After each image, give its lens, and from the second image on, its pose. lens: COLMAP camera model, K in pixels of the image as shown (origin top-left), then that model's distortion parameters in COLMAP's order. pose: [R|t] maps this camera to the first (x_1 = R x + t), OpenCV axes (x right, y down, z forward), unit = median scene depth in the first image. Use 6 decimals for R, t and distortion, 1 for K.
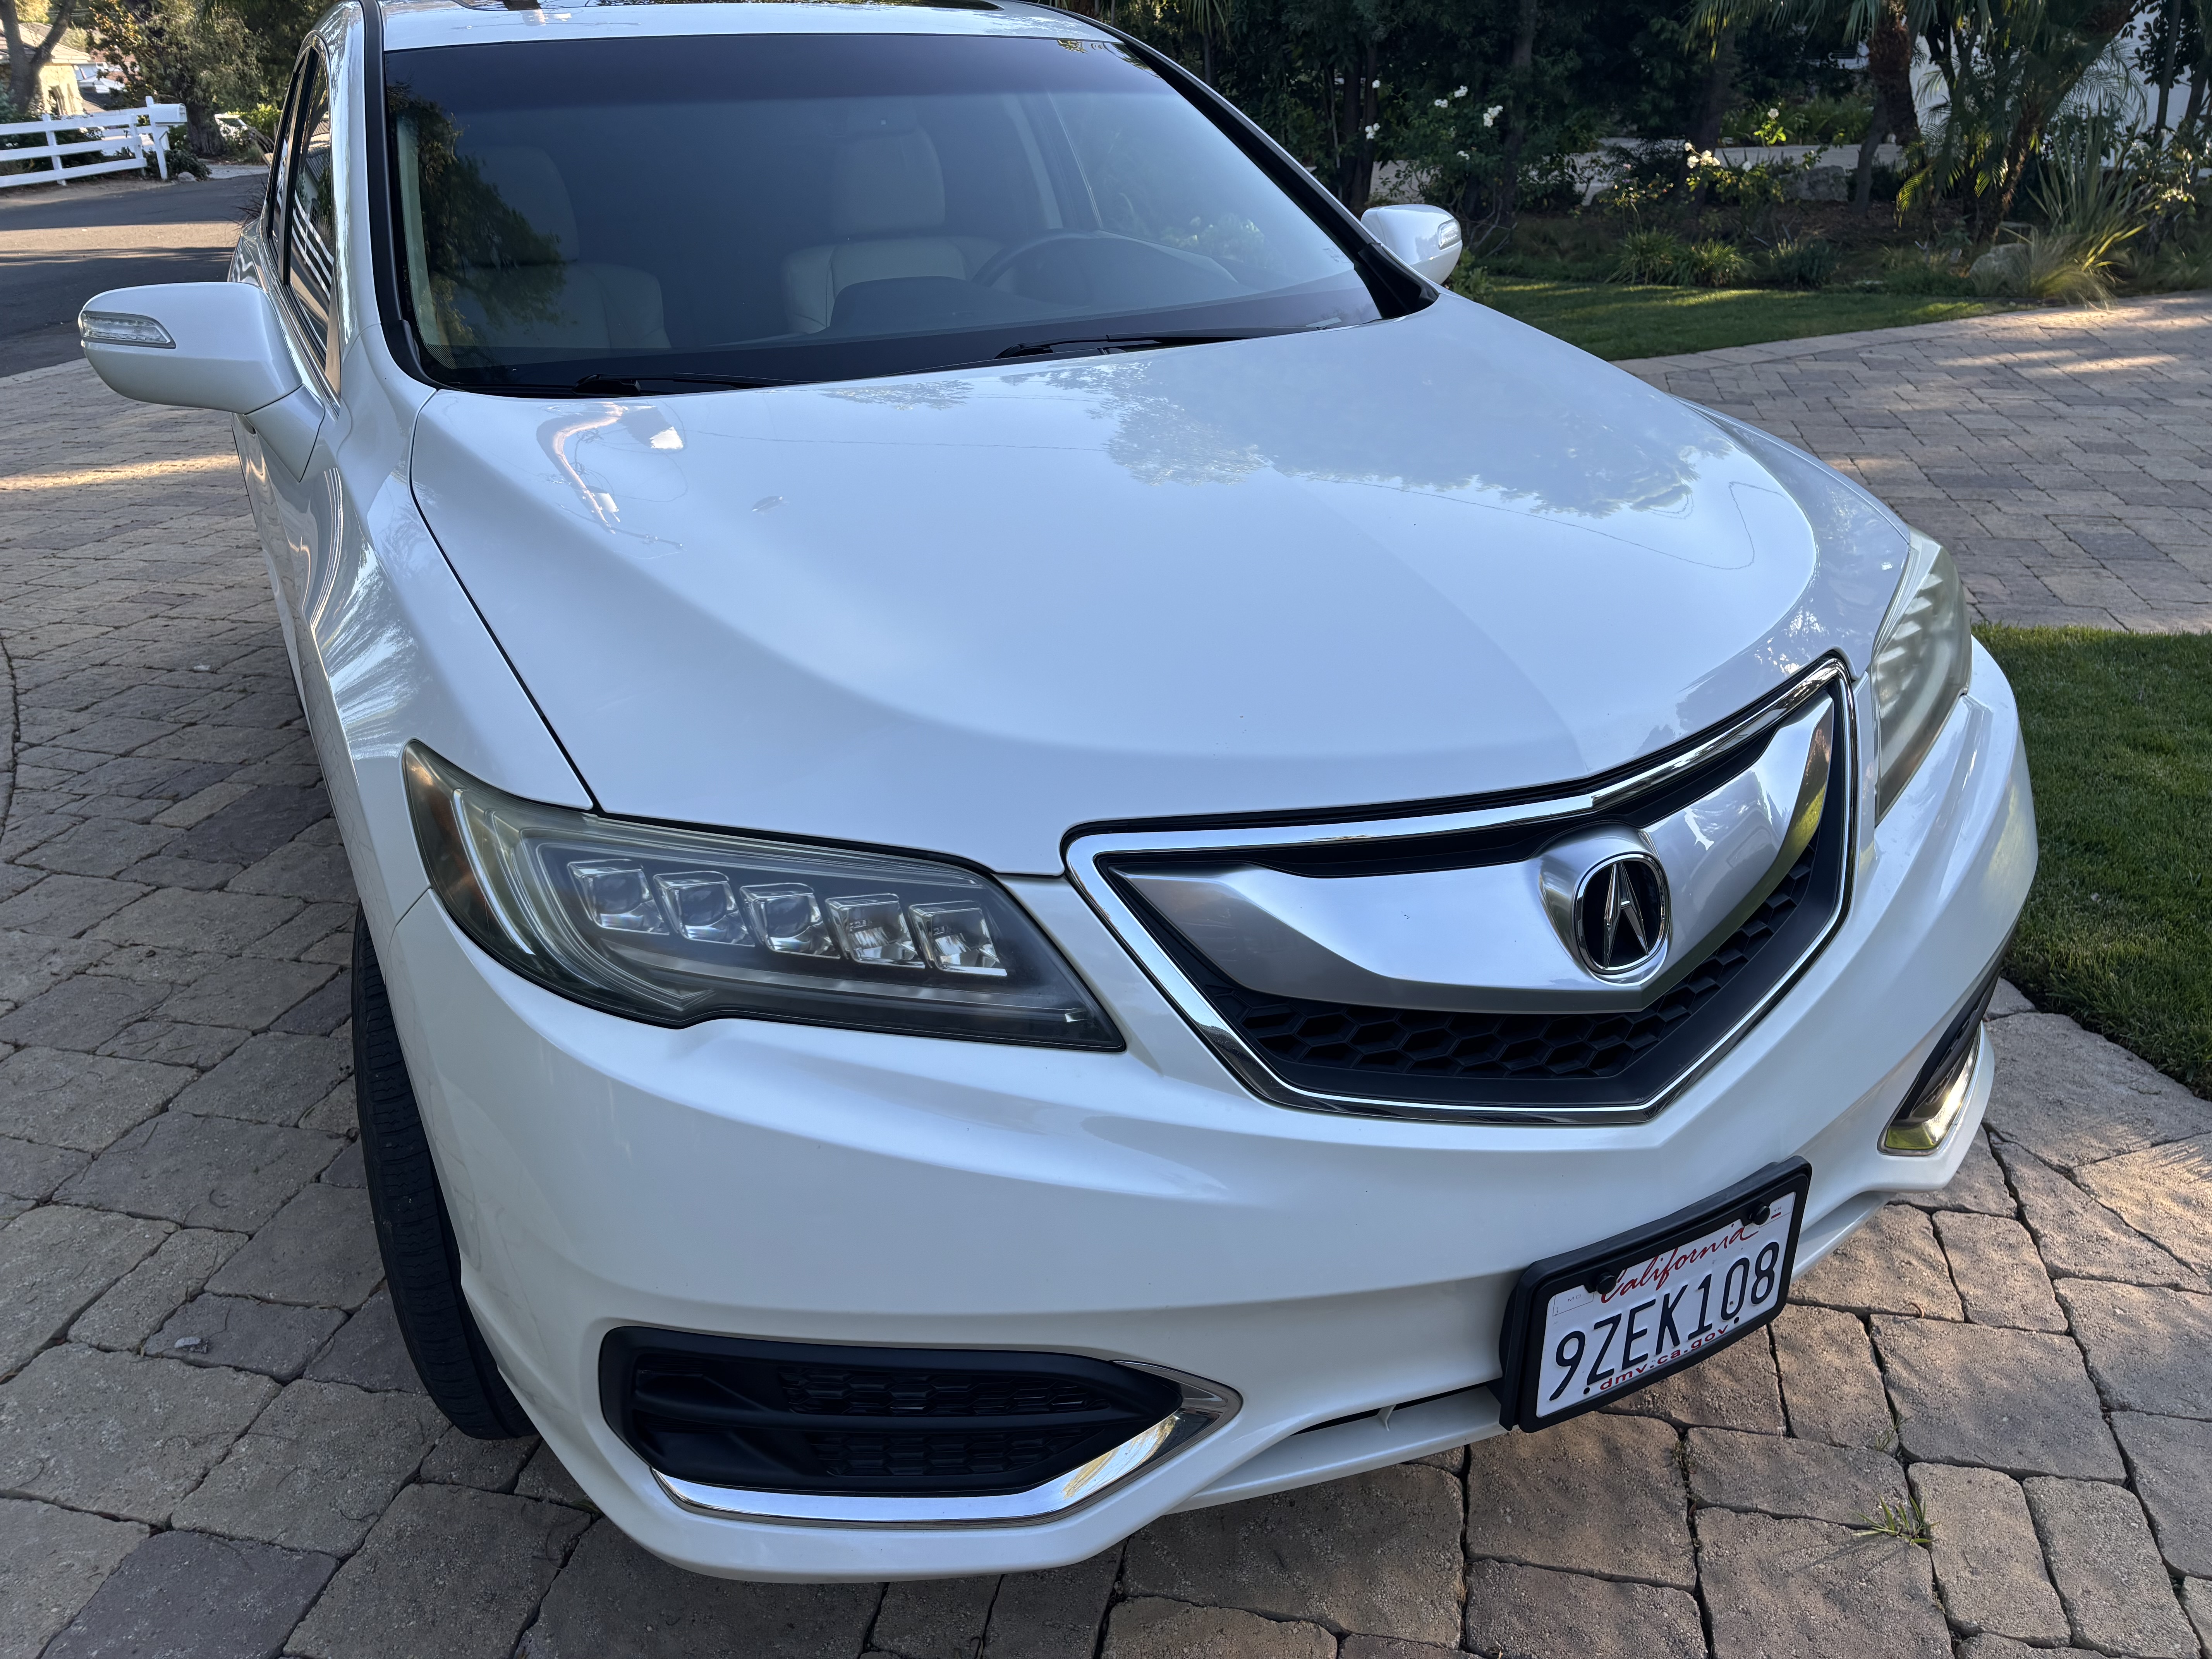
lens RADIAL K [[1645.9, 0, 1109.7], [0, 1645.9, 803.0], [0, 0, 1]] dist [0.021625, -0.003956]
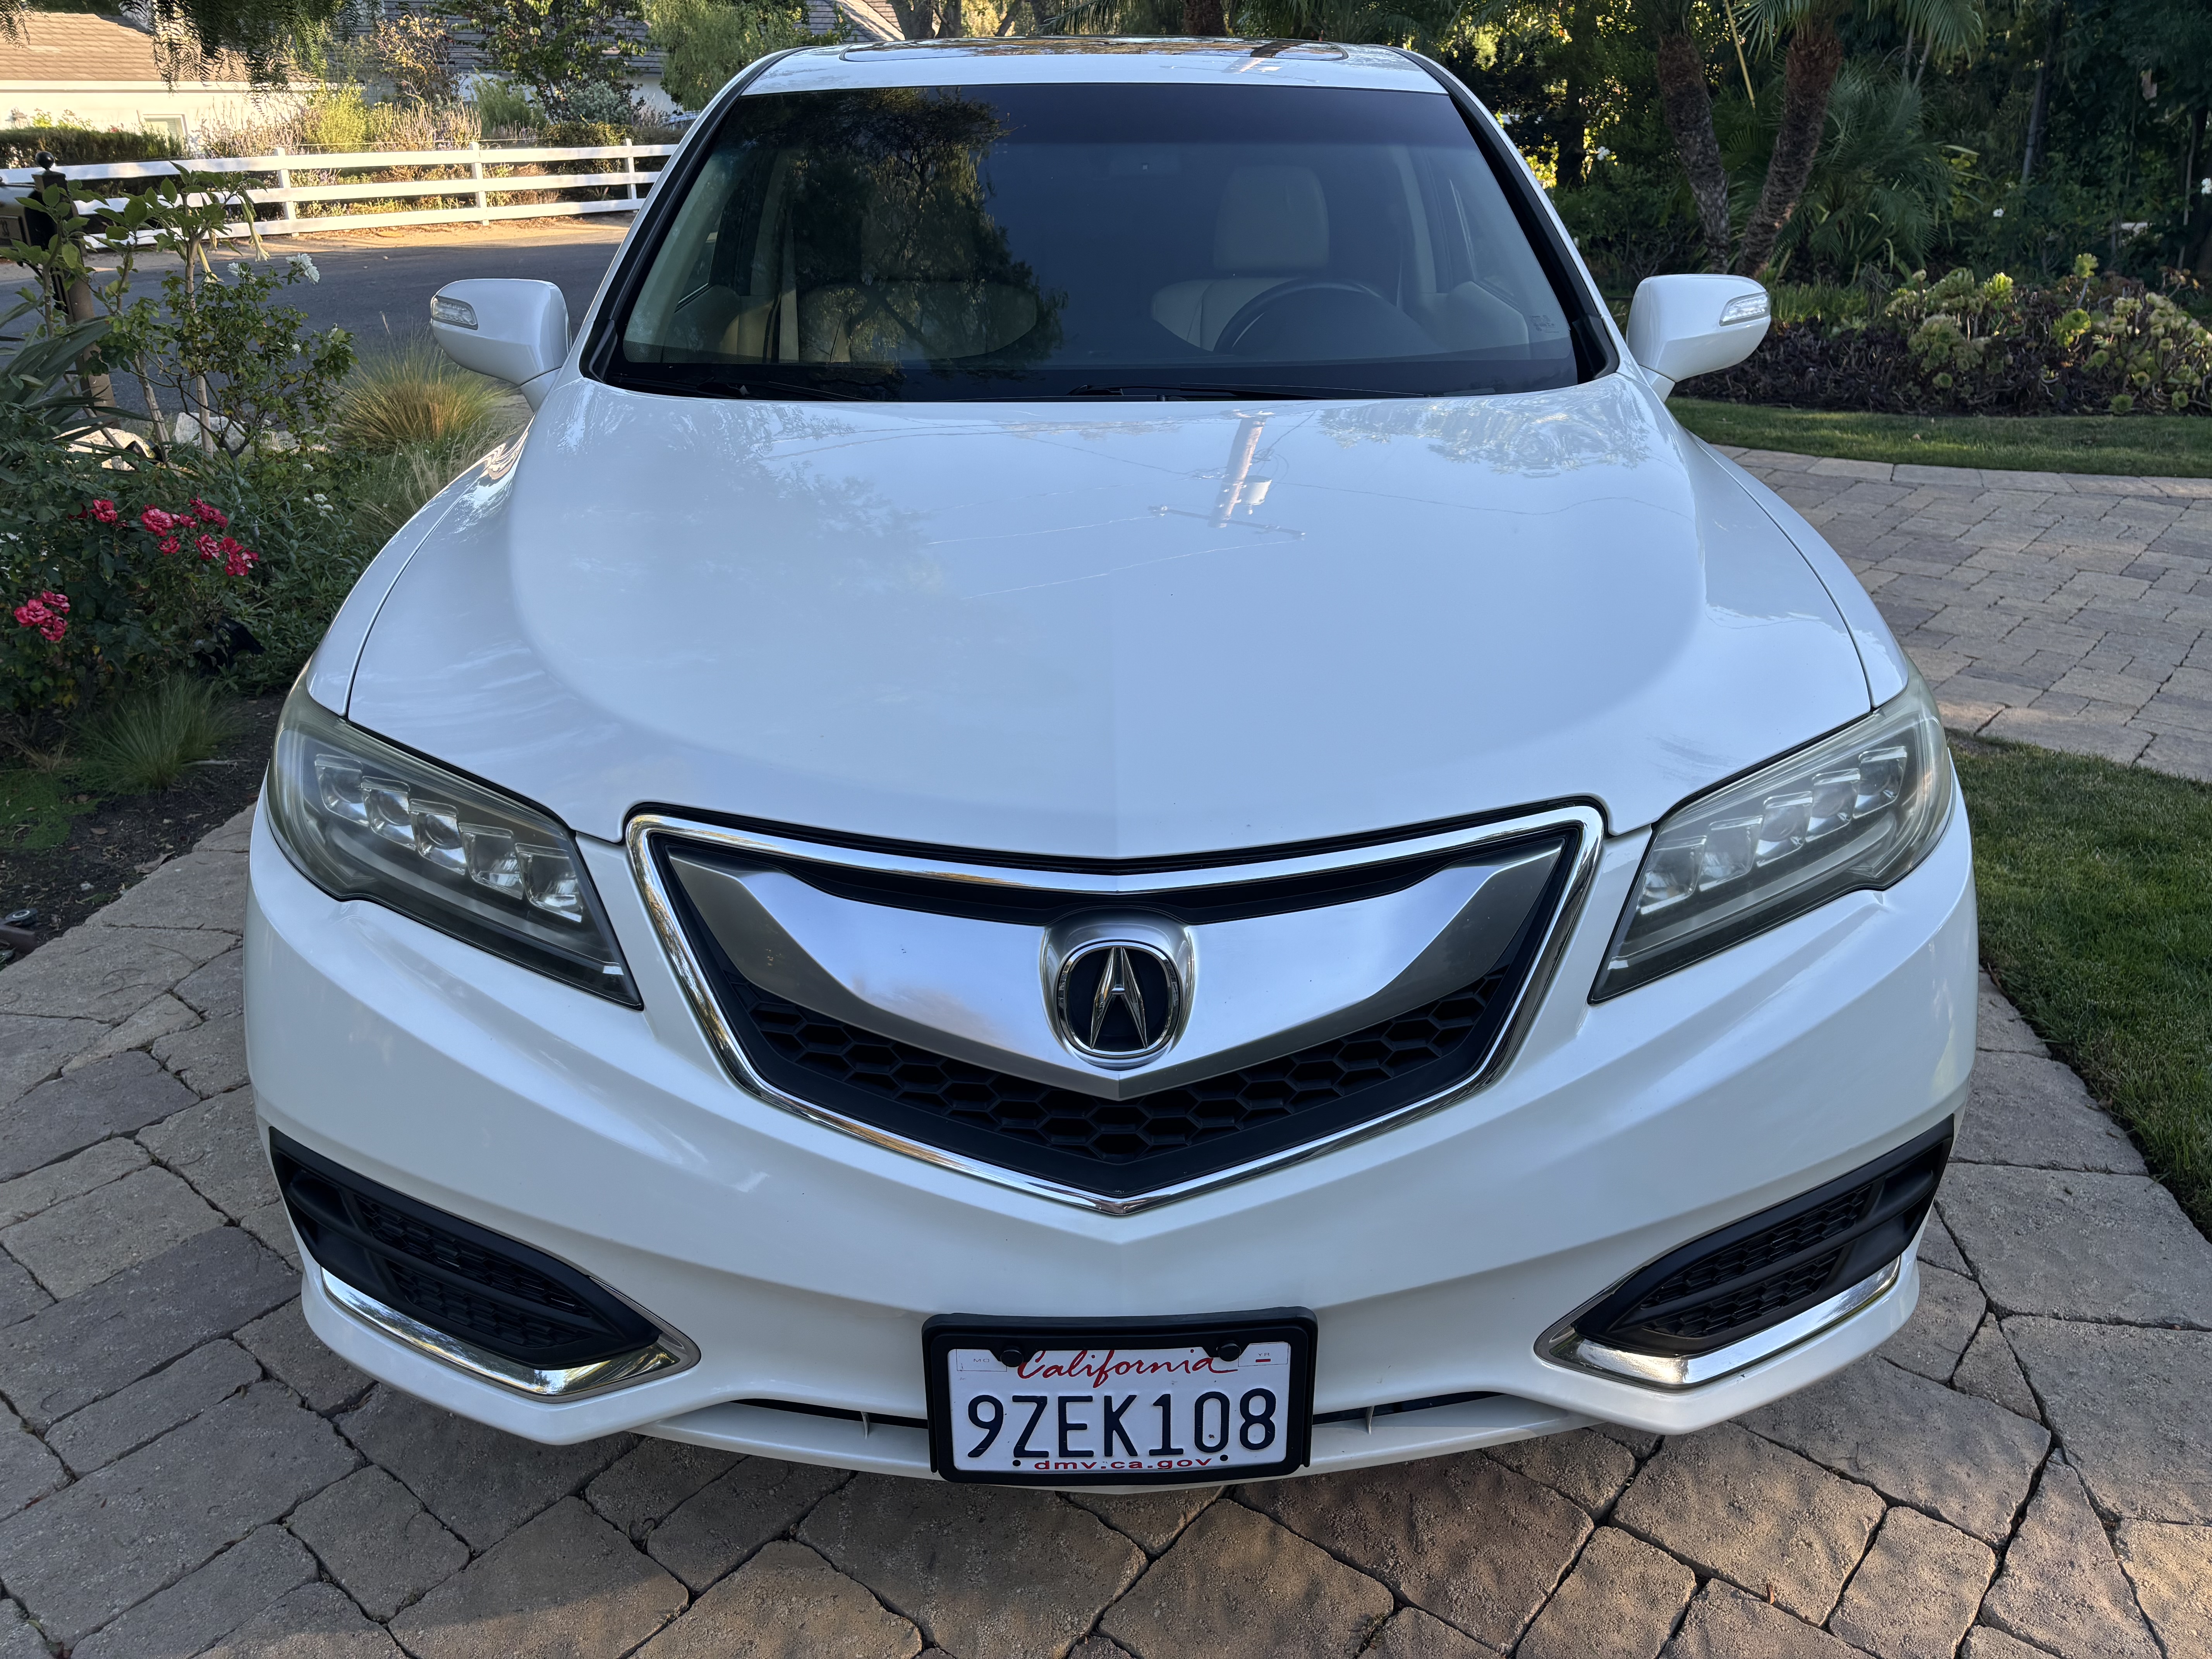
lens RADIAL K [[1637.5, 0, 1106.0], [0, 1637.5, 829.5], [0, 0, 1]] dist [0.047324, -0.047965]
pose [[0.893580, 0.193970, -0.404833, 0.631972], [-0.194472, 0.980078, 0.040336, -0.065784], [0.404592, 0.042685, 0.913501, 0.094196]]
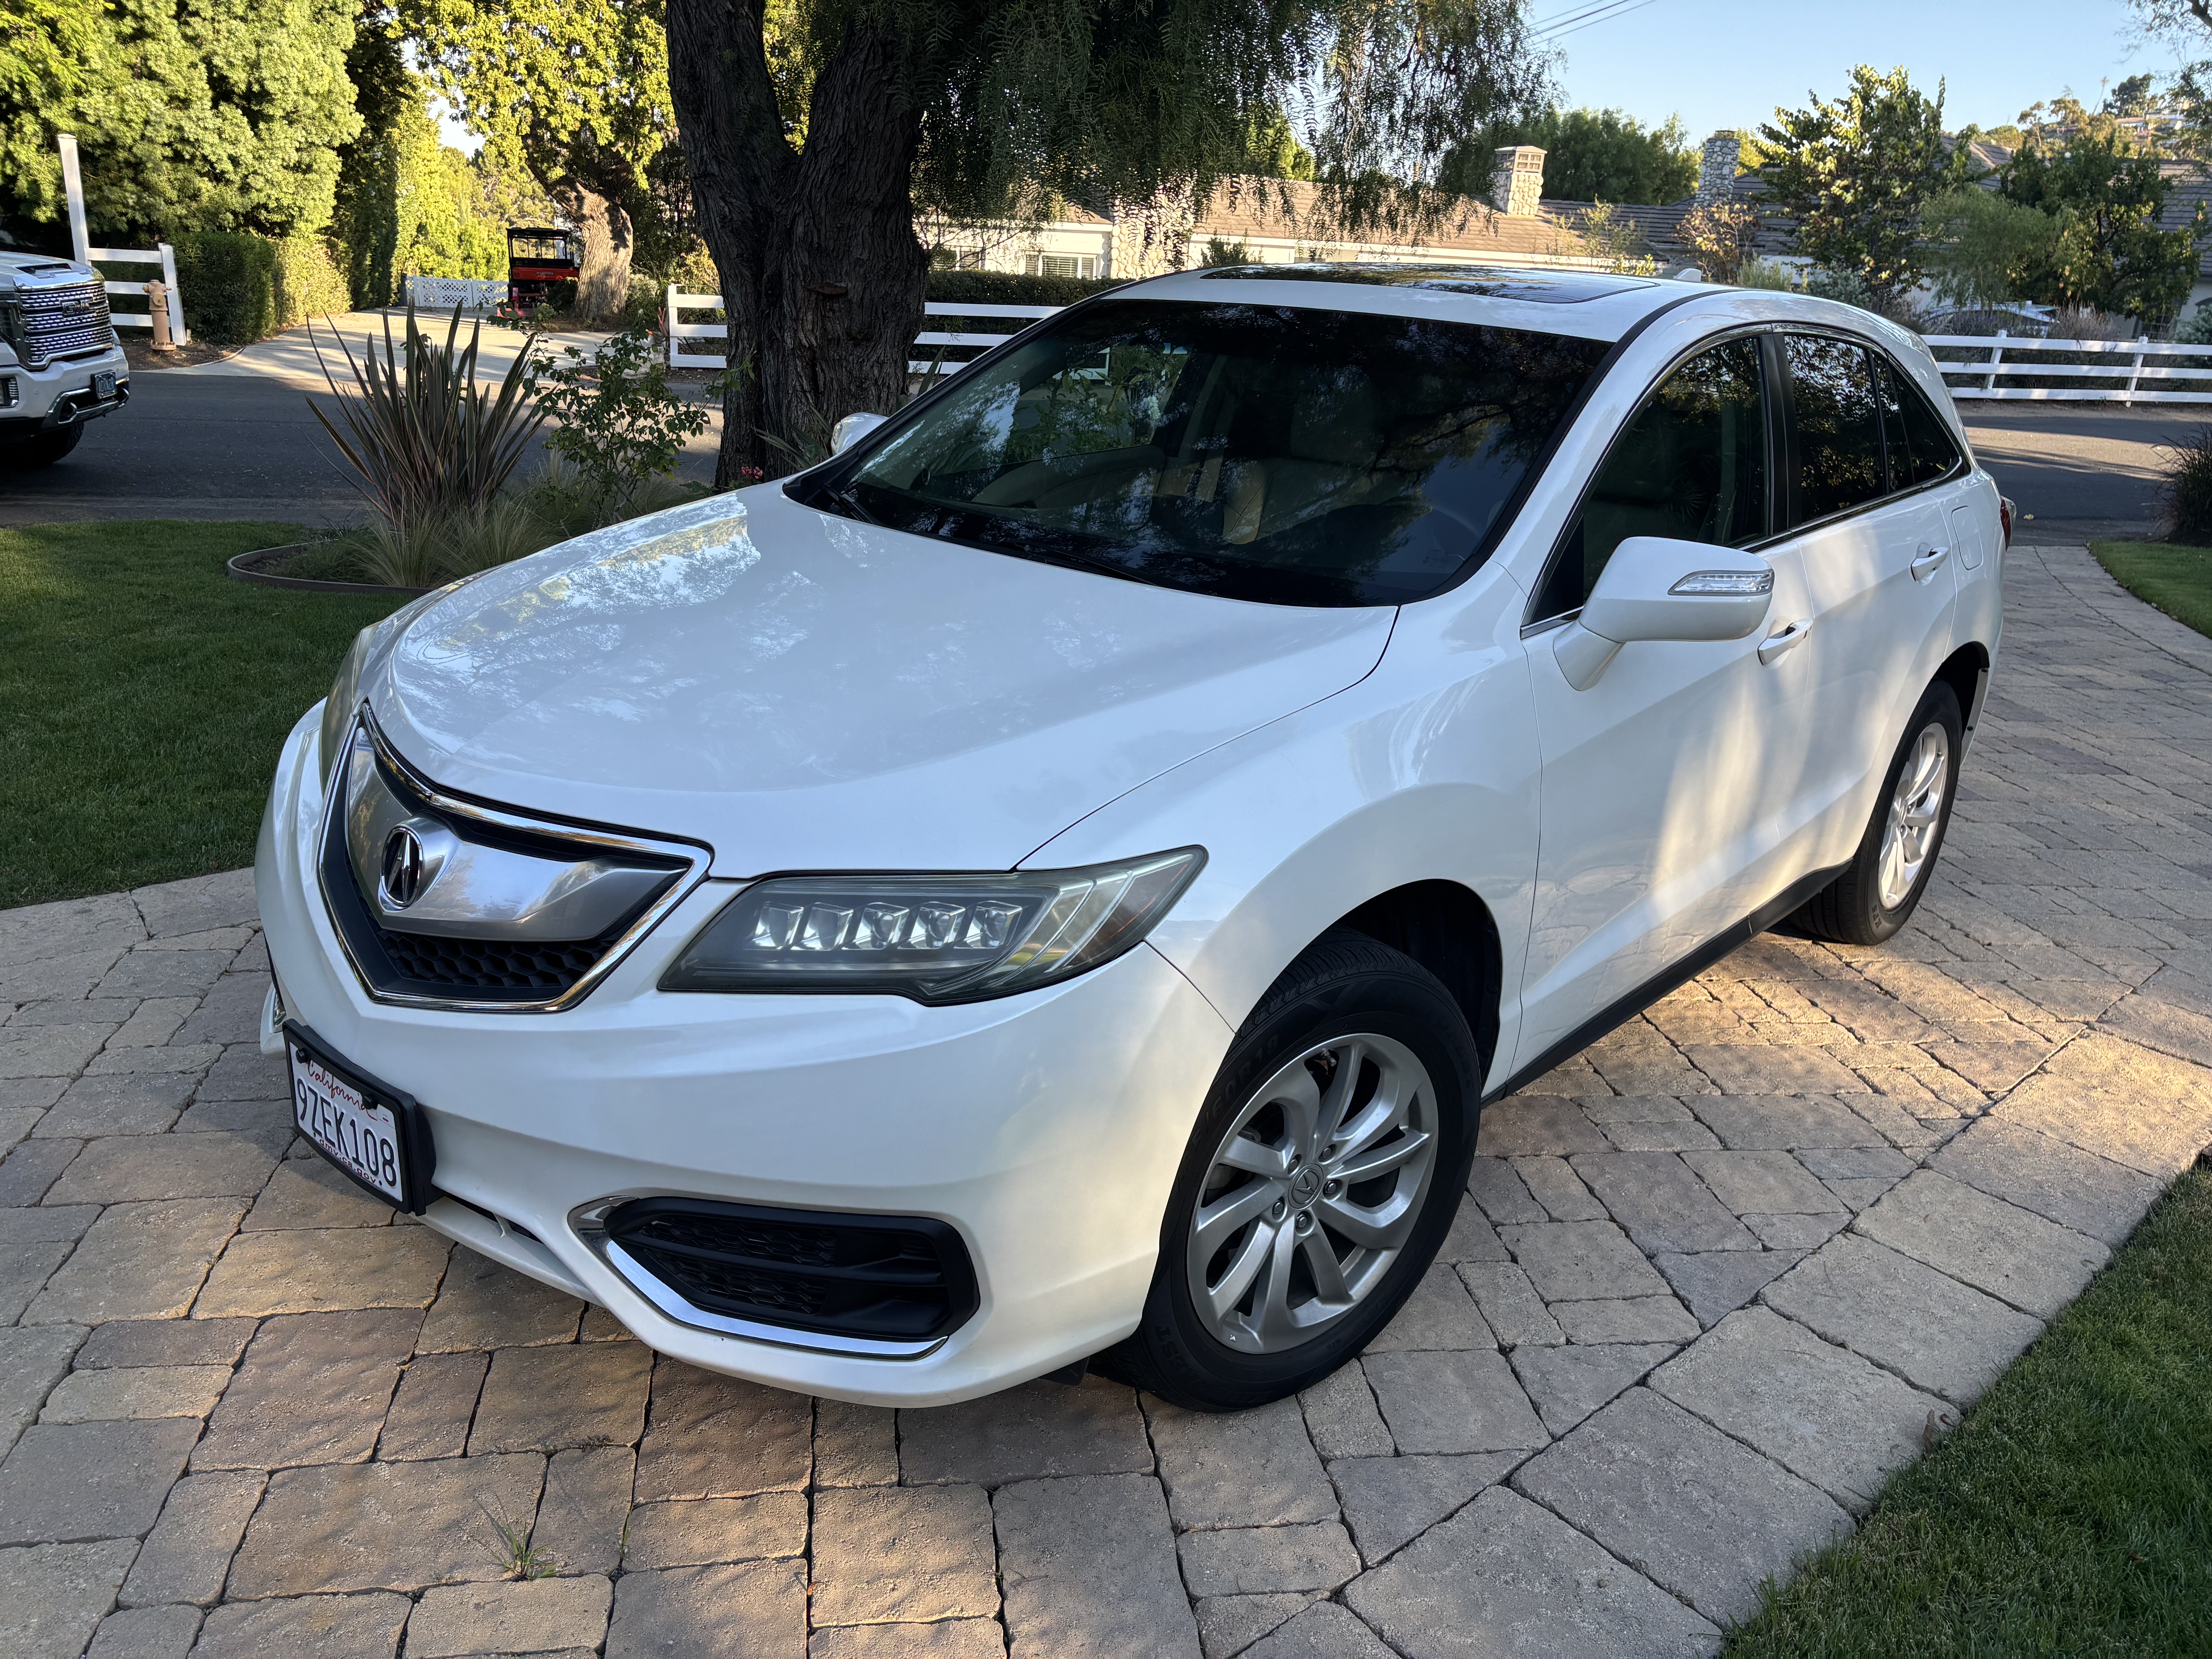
lens RADIAL K [[1637.5, 0, 1106.0], [0, 1637.5, 829.5], [0, 0, 1]] dist [0.047324, -0.047965]
pose [[0.370534, 0.343627, -0.862917, 1.754209], [-0.431655, 0.886332, 0.167600, -0.476258], [0.822422, 0.310381, 0.476744, 0.740482]]
